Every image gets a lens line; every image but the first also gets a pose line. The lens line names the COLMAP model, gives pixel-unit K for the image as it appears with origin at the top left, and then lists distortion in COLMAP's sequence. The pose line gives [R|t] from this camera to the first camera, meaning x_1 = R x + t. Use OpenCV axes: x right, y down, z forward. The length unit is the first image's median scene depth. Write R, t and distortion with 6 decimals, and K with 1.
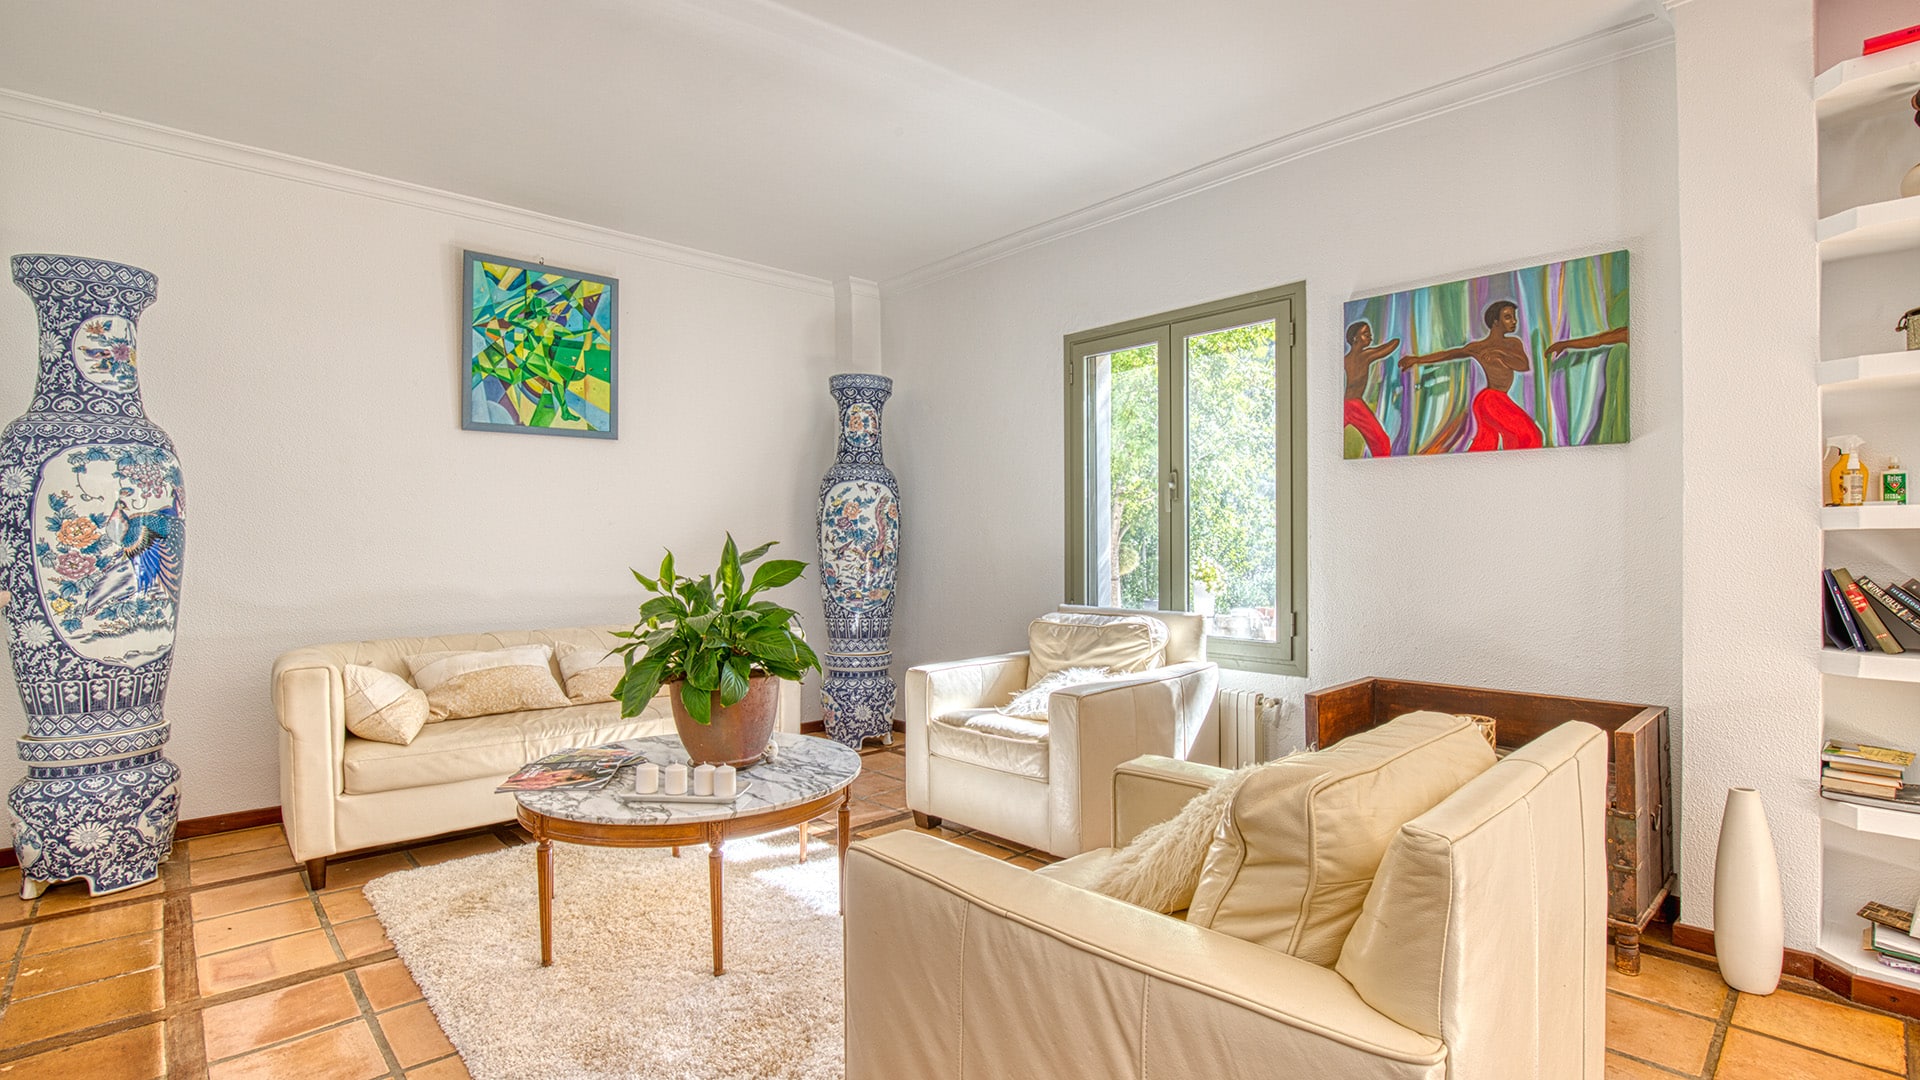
lens RADIAL K [[892.7, 0, 967.8], [0, 892.7, 543.8], [0, 0, 1]] dist [-0.033013, 0.006494]
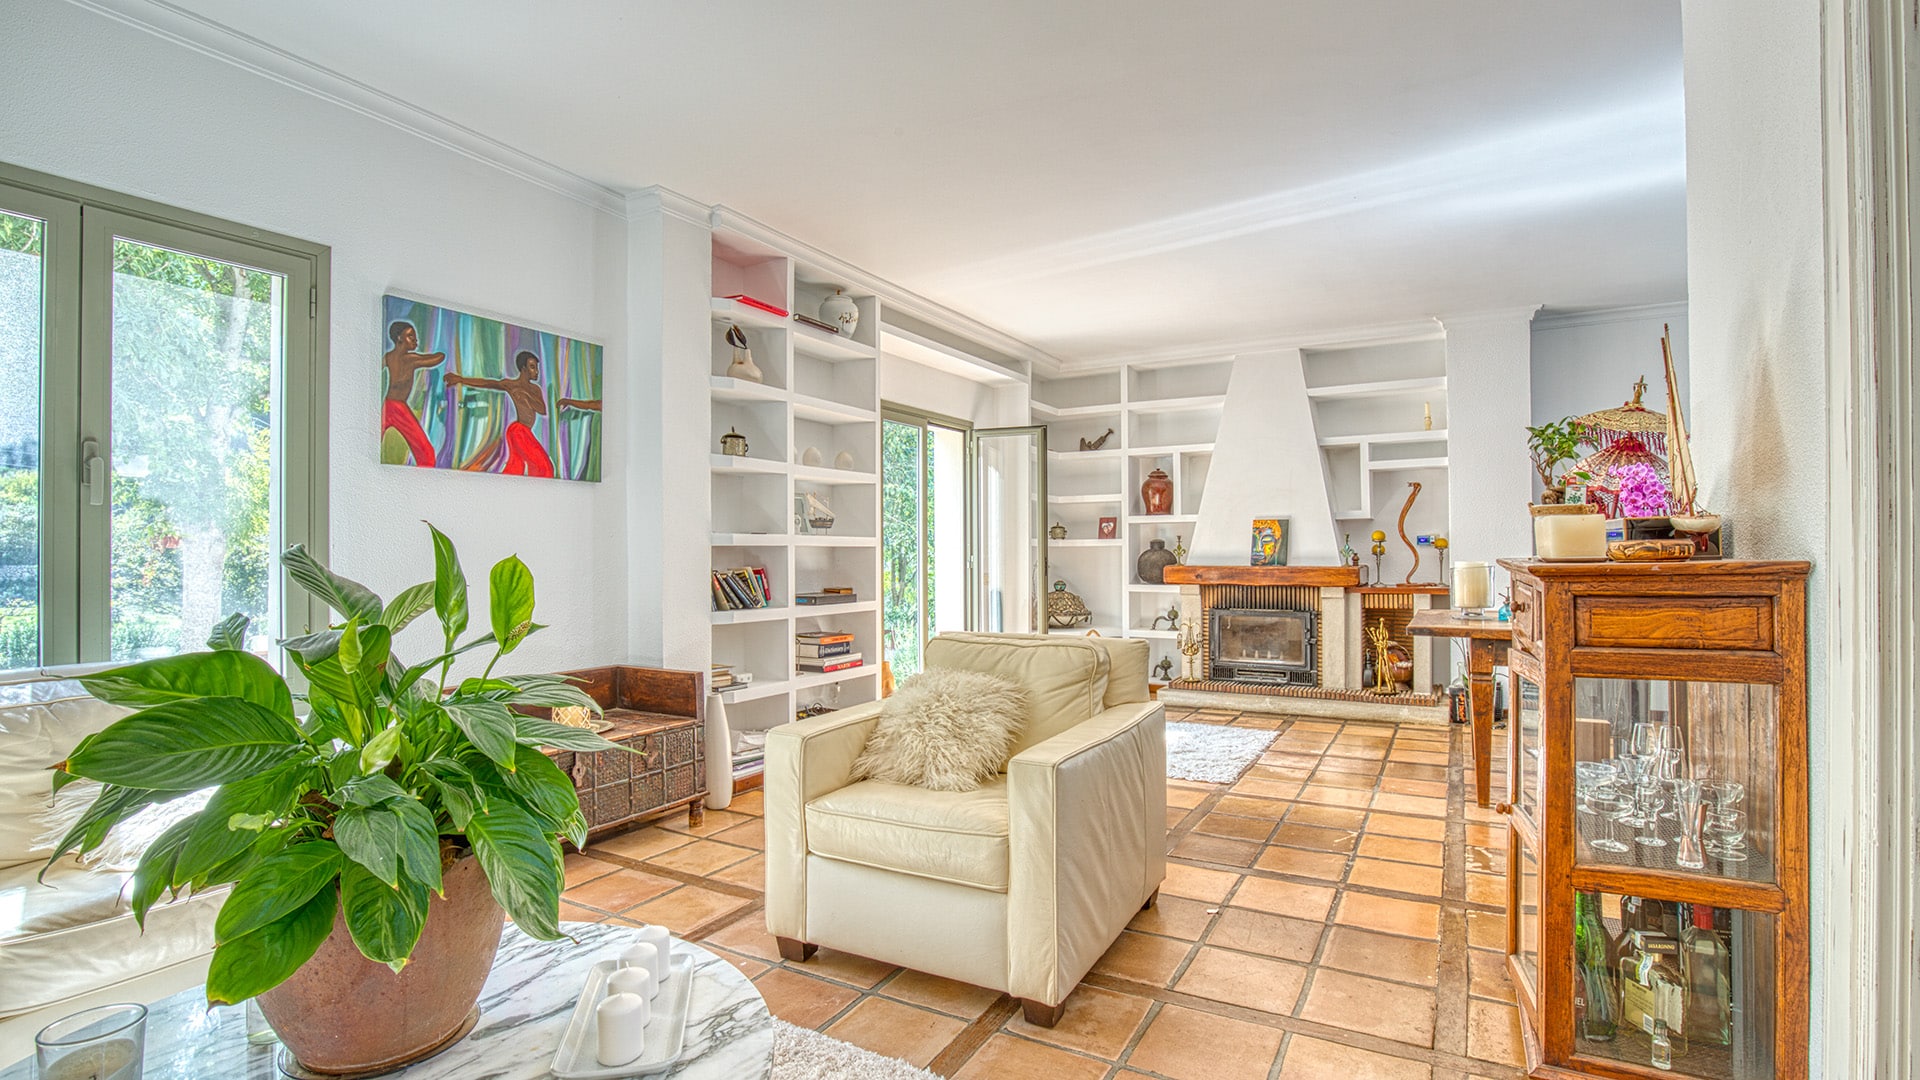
lens RADIAL K [[892.7, 0, 967.8], [0, 892.7, 543.8], [0, 0, 1]] dist [-0.033013, 0.006494]
pose [[-0.294295, 0.015962, 0.955581, -0.679362], [0.007580, 0.999868, -0.014368, 0.007128], [-0.955685, 0.003015, -0.294377, 0.742976]]
